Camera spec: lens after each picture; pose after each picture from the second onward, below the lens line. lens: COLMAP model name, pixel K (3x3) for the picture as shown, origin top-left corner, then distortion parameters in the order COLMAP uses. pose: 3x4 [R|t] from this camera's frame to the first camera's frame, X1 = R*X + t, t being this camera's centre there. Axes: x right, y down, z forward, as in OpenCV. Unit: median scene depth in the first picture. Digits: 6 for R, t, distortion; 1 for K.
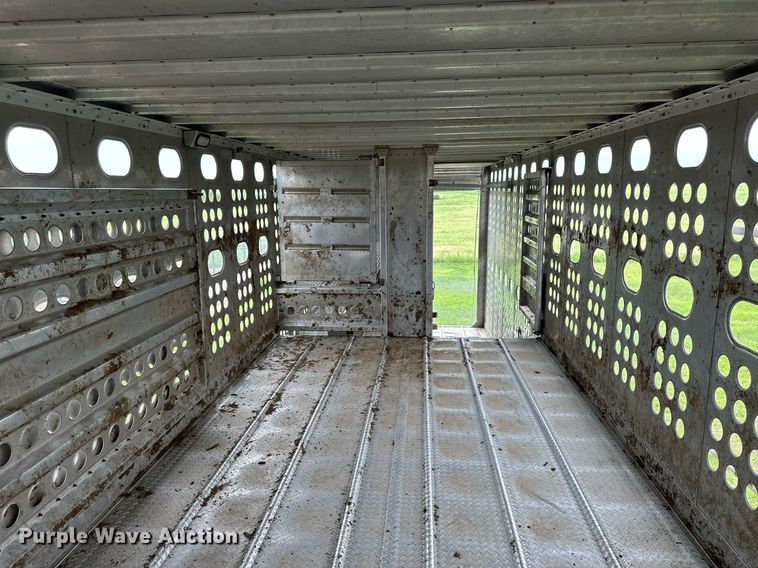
lens RADIAL K [[543.4, 0, 378.7], [0, 543.4, 283.7], [0, 0, 1]] dist [0.004212, 0.000635]
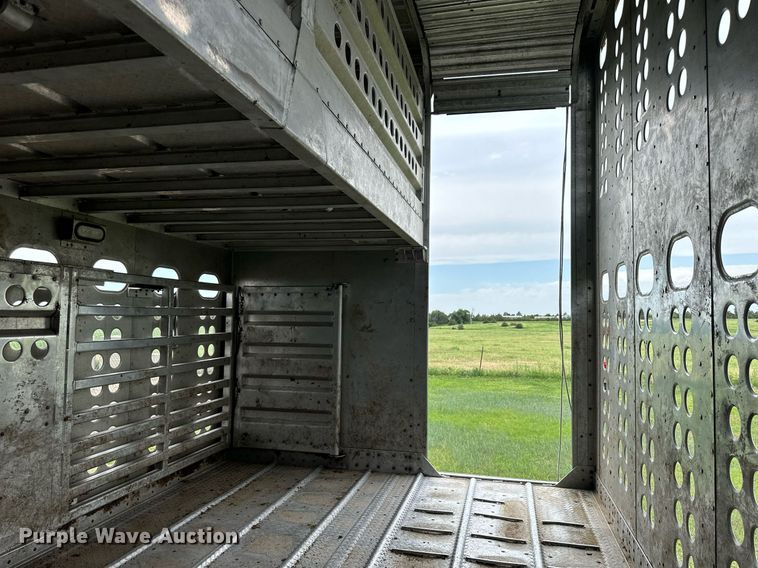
lens RADIAL K [[543.4, 0, 378.2], [0, 543.4, 285.1], [0, 0, 1]] dist [0.004212, 0.000635]
pose [[0.988121, 0.015220, -0.152921, 0.110920], [-0.050223, 0.972426, -0.227741, 0.041260], [0.145238, 0.232715, 0.961639, 0.629428]]
